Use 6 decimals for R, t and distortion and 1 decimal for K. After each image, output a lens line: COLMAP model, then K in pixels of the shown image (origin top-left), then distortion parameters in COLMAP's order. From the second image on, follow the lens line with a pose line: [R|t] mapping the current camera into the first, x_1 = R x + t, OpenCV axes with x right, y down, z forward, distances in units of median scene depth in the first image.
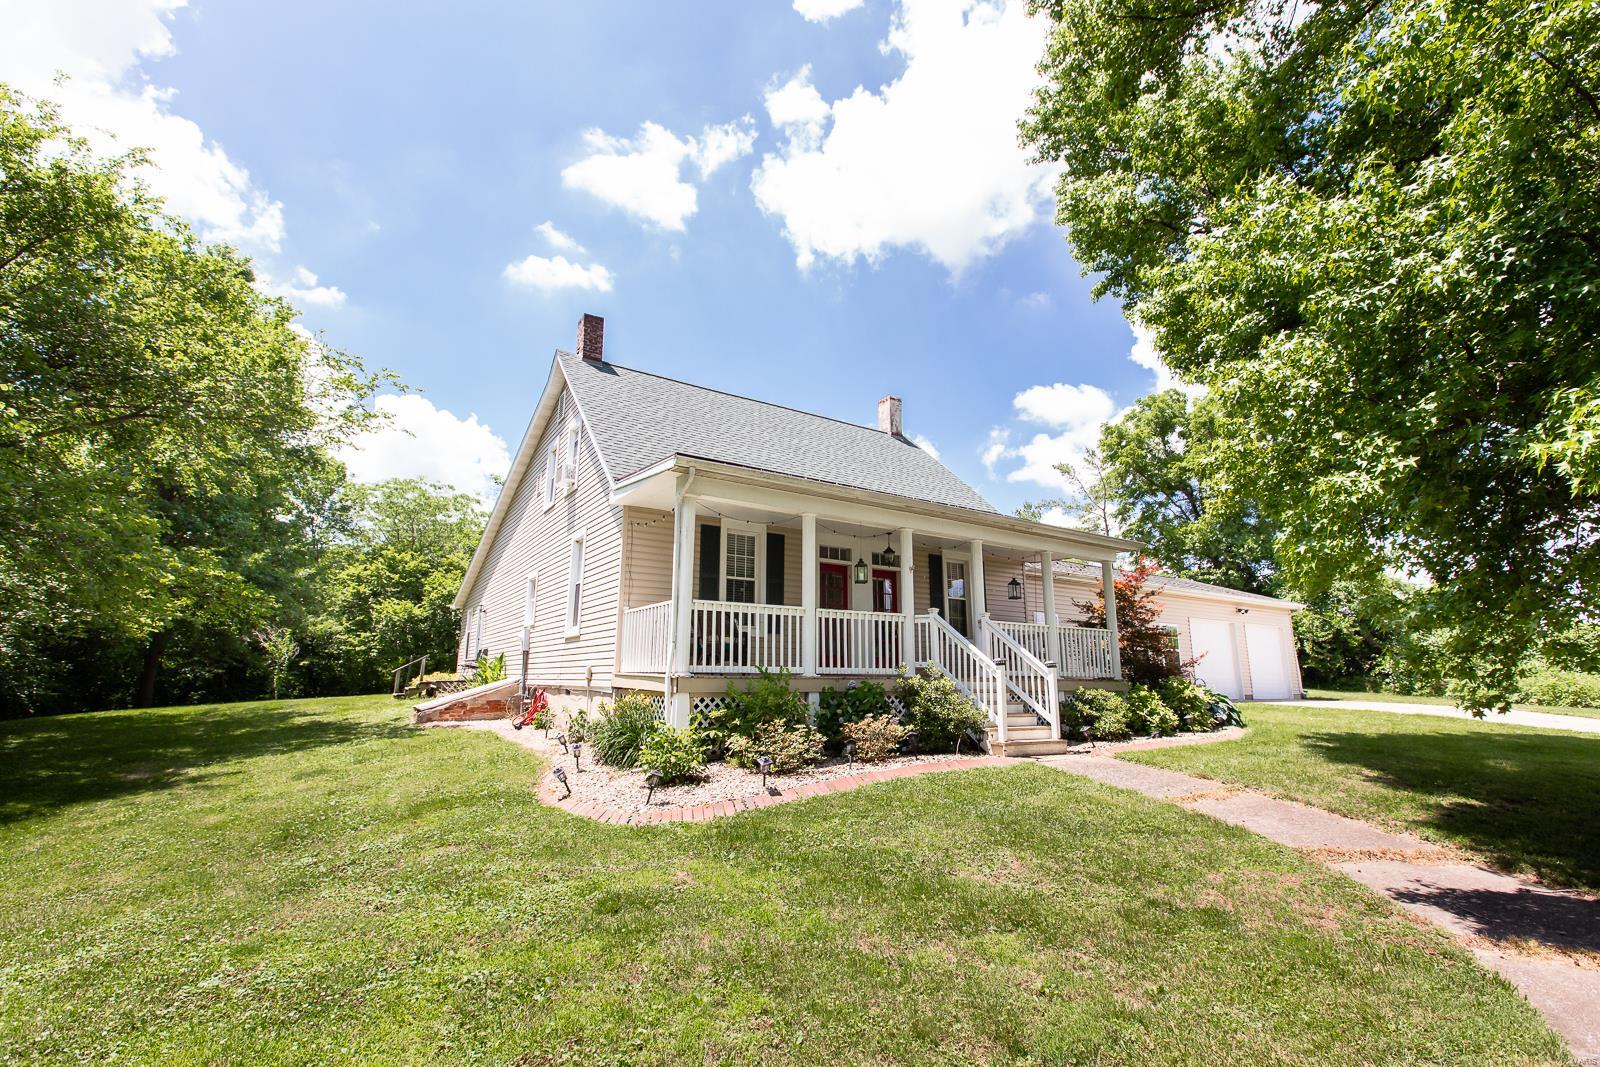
lens RADIAL K [[735.2, 0, 781.6], [0, 735.2, 525.0], [0, 0, 1]] dist [0.004303, 0.000620]
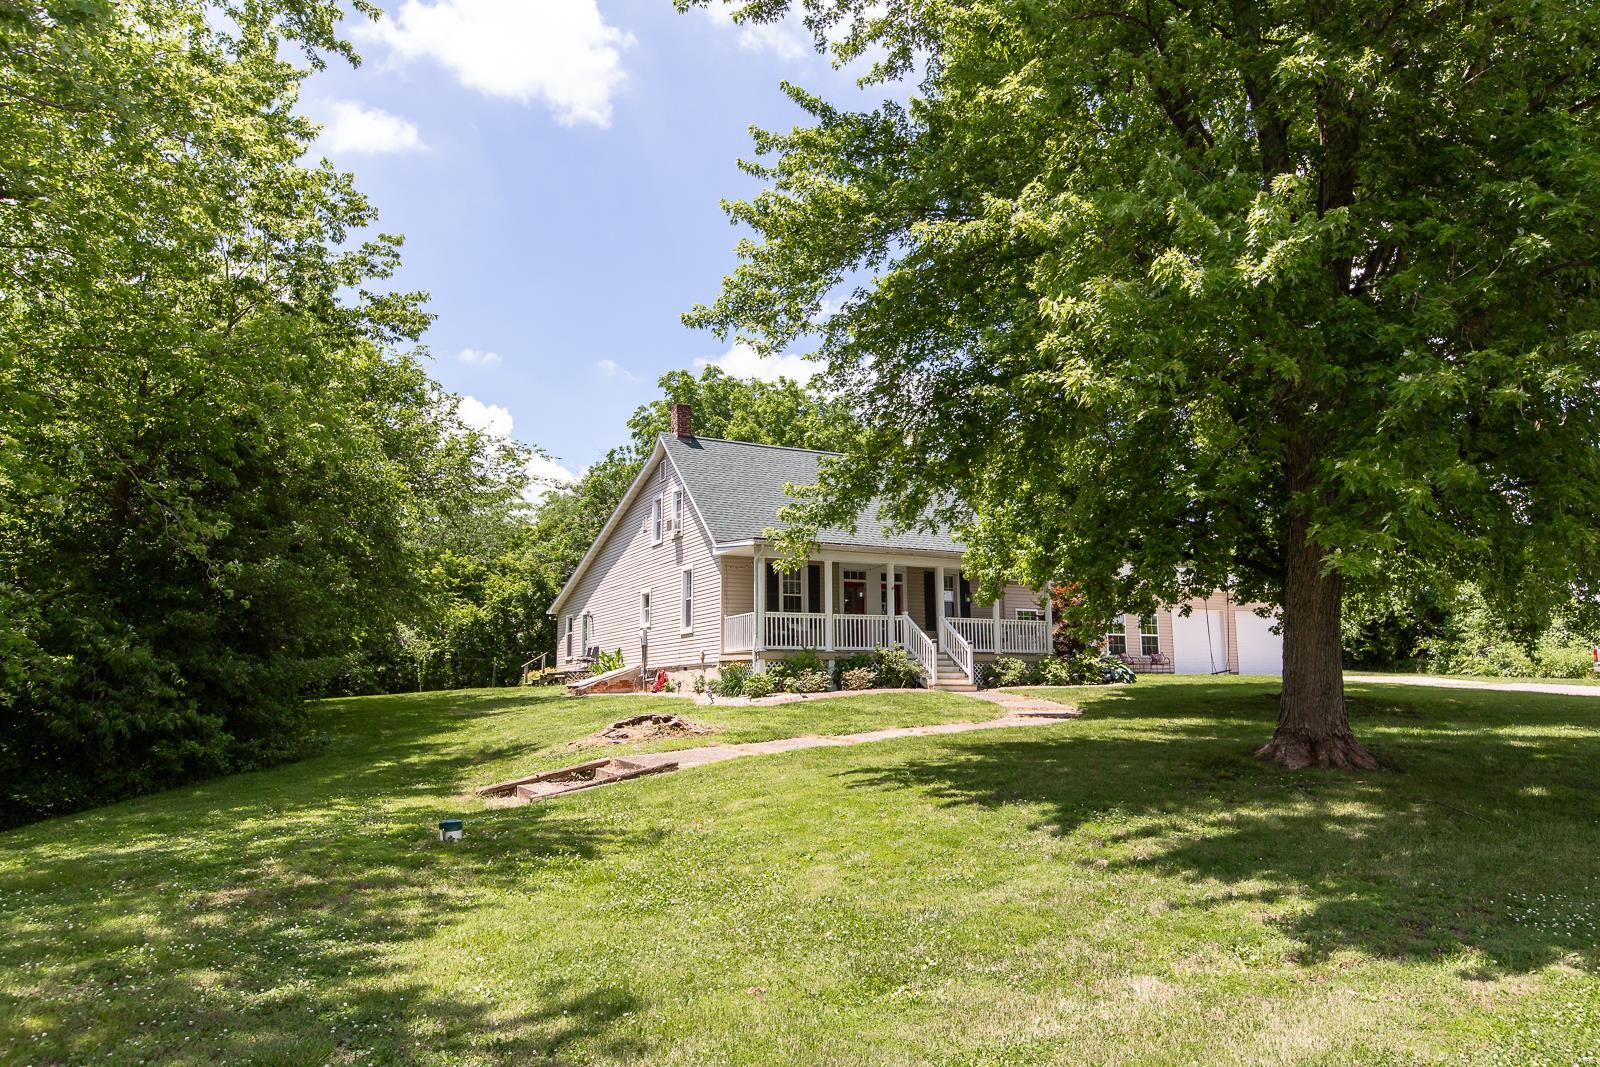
lens RADIAL K [[1094.6, 0, 799.8], [0, 1094.6, 536.3], [0, 0, 1]] dist [0.001537, 0.000789]
pose [[0.997106, -0.028476, -0.070483, 0.159342], [0.032663, 0.997725, 0.058975, -0.235614], [0.068644, -0.061107, 0.995768, -1.647547]]
